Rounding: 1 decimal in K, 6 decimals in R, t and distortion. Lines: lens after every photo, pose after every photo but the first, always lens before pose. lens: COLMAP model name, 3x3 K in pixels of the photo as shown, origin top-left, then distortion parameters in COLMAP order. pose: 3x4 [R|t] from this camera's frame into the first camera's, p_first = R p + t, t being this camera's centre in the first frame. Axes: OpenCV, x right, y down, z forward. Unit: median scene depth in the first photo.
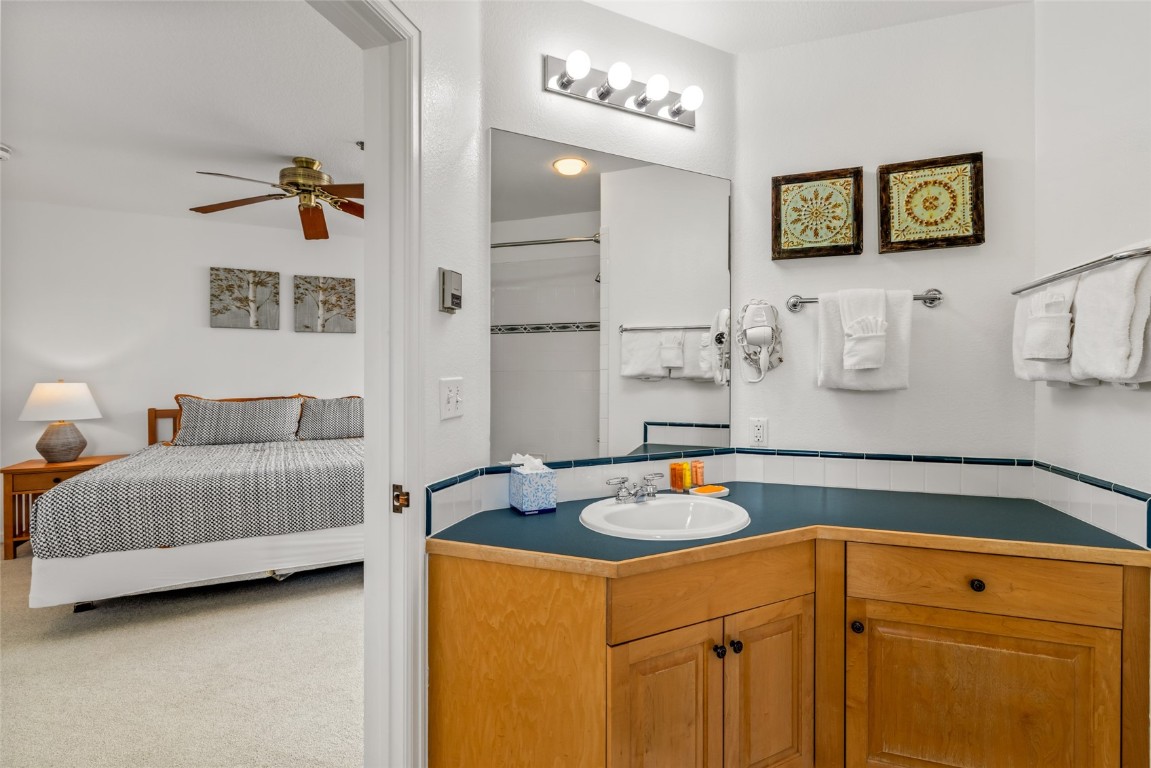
lens RADIAL K [[509.1, 0, 571.4], [0, 509.1, 379.1], [0, 0, 1]] dist [0.001965, -0.000424]
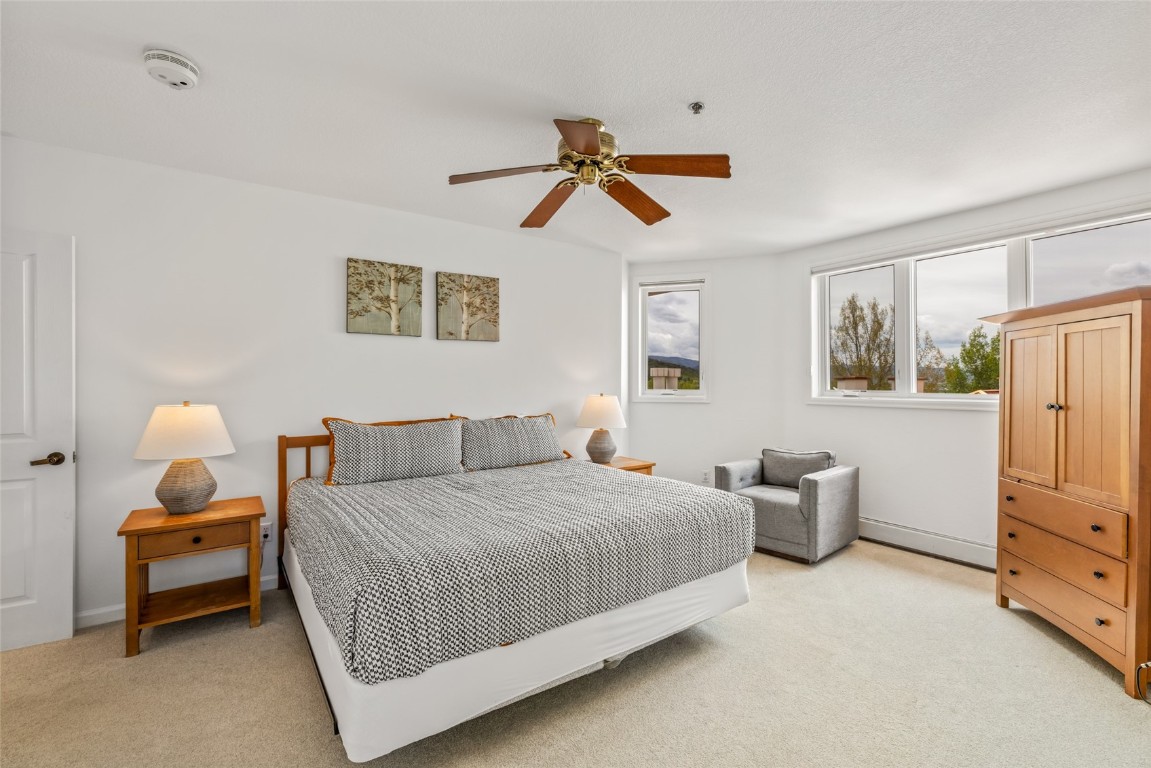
lens RADIAL K [[494.3, 0, 572.8], [0, 494.3, 381.0], [0, 0, 1]] dist [-0.003873, 0.000710]
pose [[0.989090, 0.000110, 0.147312, -0.491181], [0.001574, 0.999935, -0.011317, -0.016549], [-0.147304, 0.011425, 0.989025, 0.185520]]
